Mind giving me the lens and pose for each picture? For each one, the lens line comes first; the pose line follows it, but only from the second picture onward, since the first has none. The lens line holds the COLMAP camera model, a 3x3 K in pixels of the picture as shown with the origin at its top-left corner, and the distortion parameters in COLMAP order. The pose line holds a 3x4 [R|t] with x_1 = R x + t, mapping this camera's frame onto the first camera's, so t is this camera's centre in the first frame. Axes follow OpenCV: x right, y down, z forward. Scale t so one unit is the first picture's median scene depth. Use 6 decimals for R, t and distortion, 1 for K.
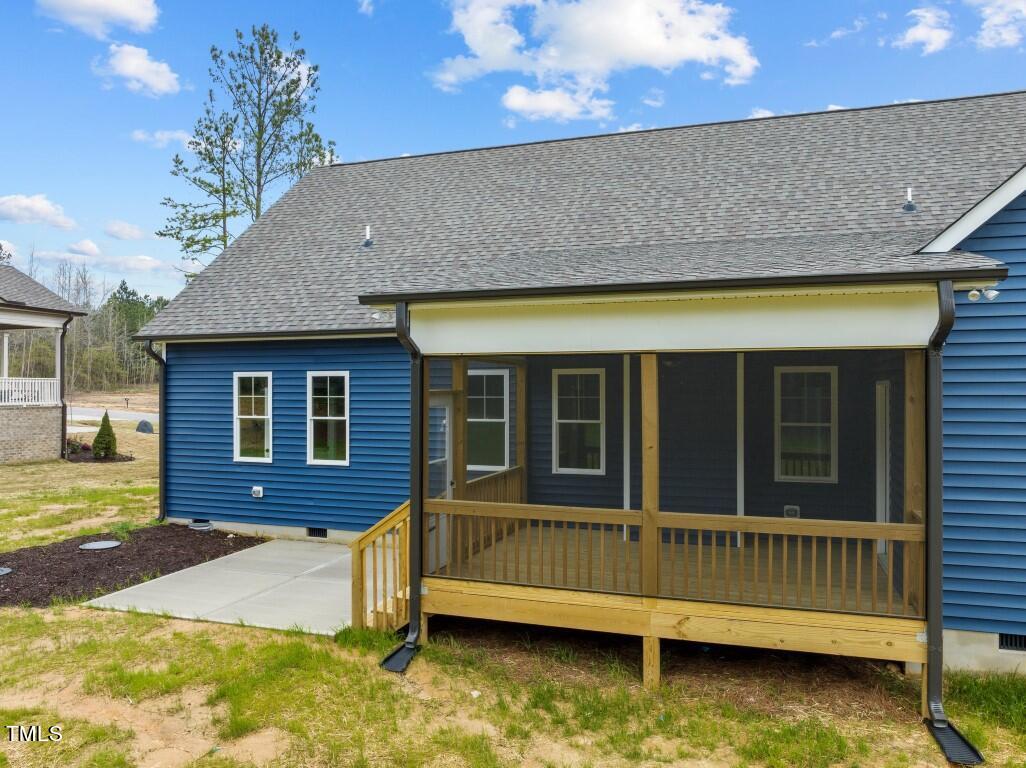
lens RADIAL K [[718.0, 0, 512.6], [0, 718.0, 368.2], [0, 0, 1]] dist [-0.036410, 0.004234]
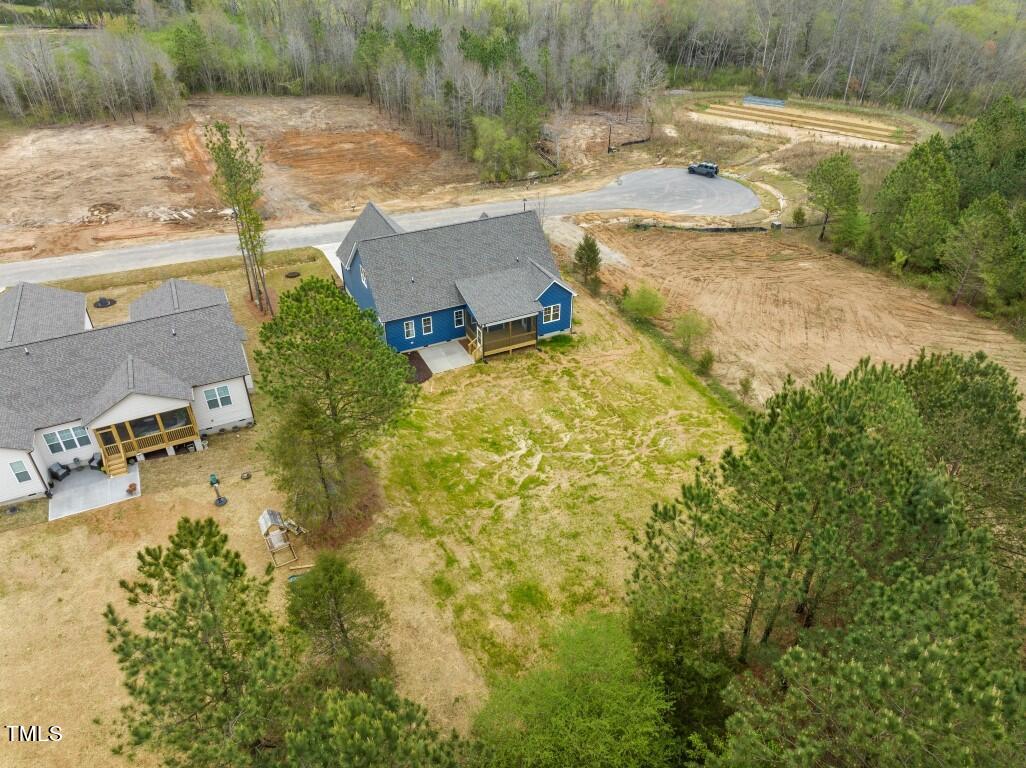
lens RADIAL K [[713.0, 0, 513.0], [0, 713.0, 384.0], [0, 0, 1]] dist [-0.020718, -0.033520]
pose [[0.726701, -0.392928, 0.563484, -2.755269], [-0.012649, 0.812471, 0.582864, -2.474168], [-0.686838, -0.430695, 0.585453, -2.441879]]
